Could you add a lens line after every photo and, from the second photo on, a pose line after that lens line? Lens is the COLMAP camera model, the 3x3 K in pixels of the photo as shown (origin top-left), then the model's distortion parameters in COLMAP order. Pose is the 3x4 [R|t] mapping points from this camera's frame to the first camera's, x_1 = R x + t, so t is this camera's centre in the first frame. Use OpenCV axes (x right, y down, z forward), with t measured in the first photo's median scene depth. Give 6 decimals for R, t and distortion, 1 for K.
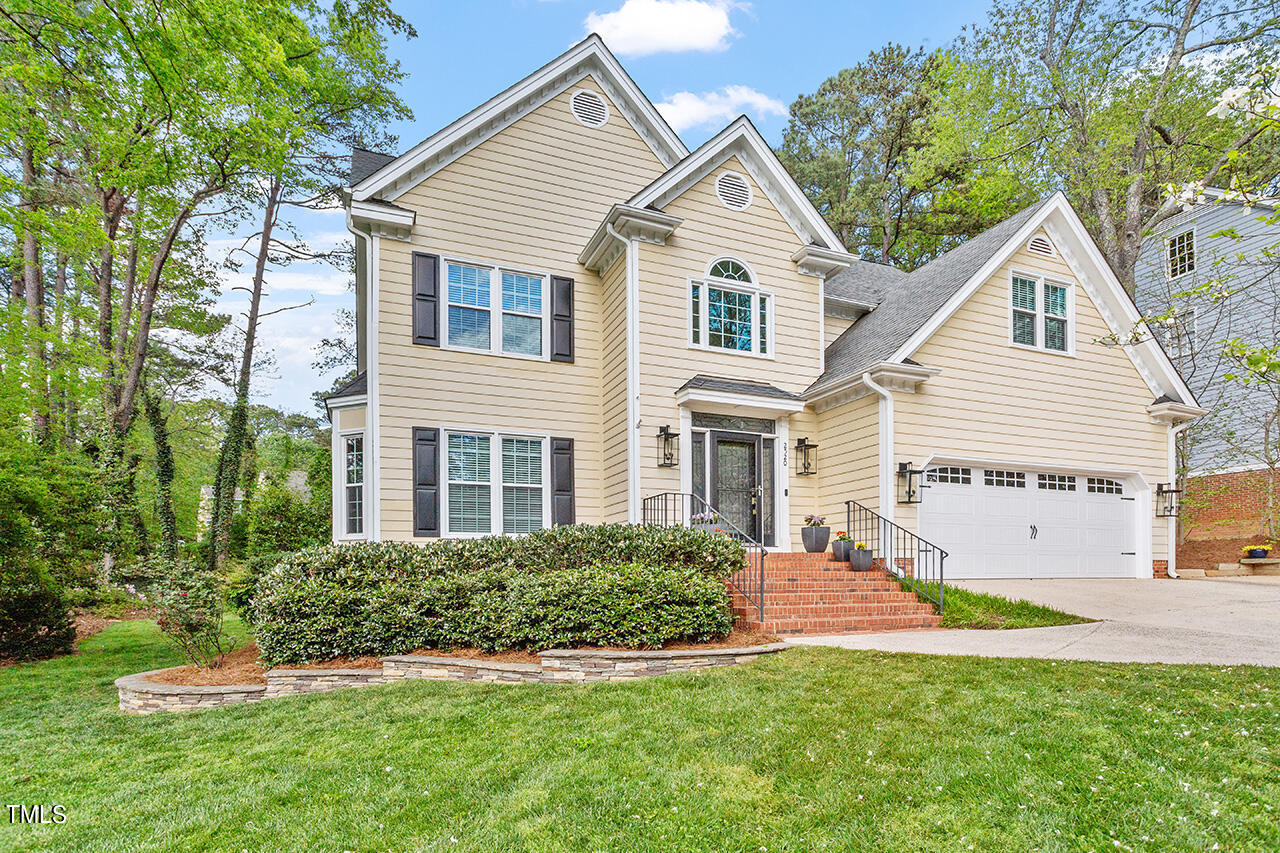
lens RADIAL K [[586.0, 0, 621.3], [0, 586.0, 586.4], [0, 0, 1]] dist [0.001410, 0.000192]
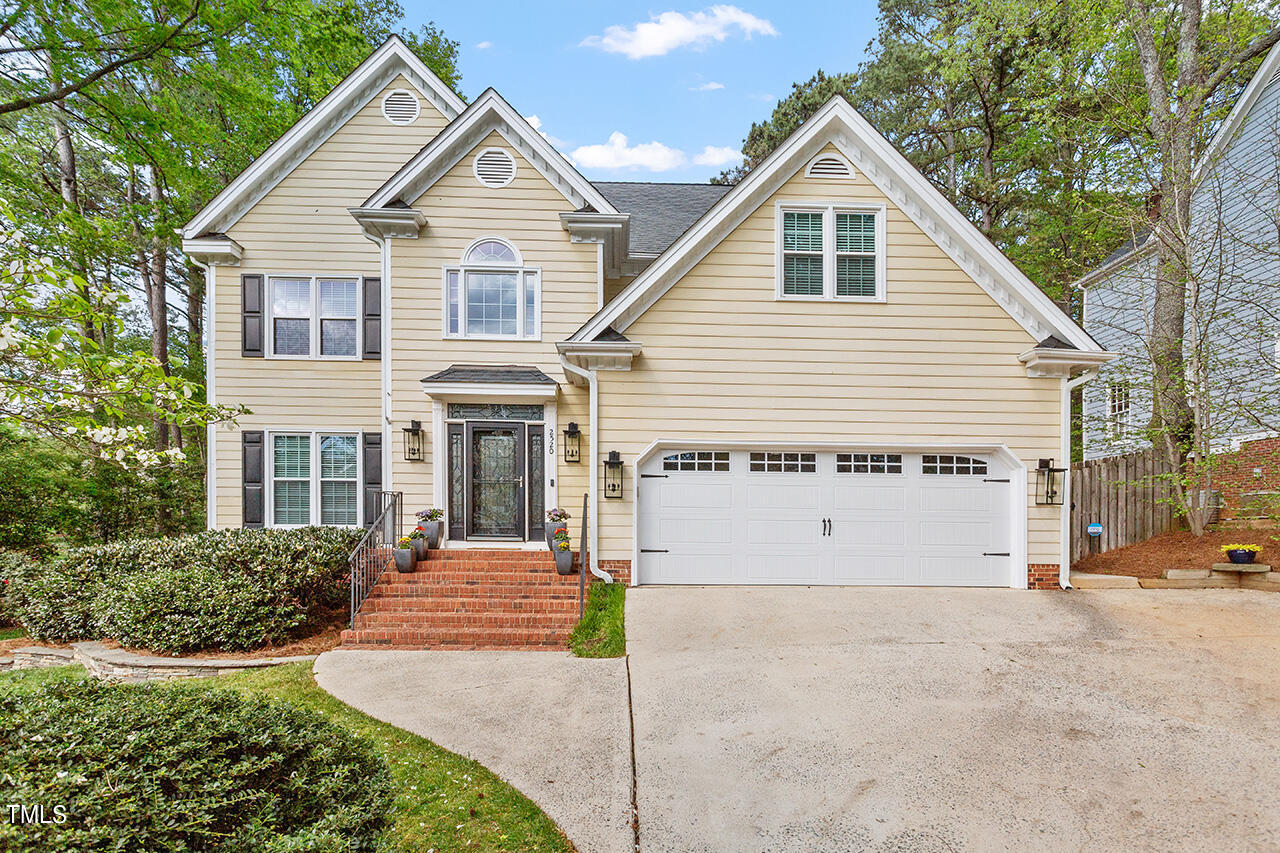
lens RADIAL K [[604.4, 0, 634.7], [0, 604.4, 552.0], [0, 0, 1]] dist [0.000233, 0.000569]
pose [[0.948533, 0.018514, -0.316138, 0.729665], [-0.016108, 0.999818, 0.010222, -0.064407], [0.316269, -0.004603, 0.948658, 0.138402]]
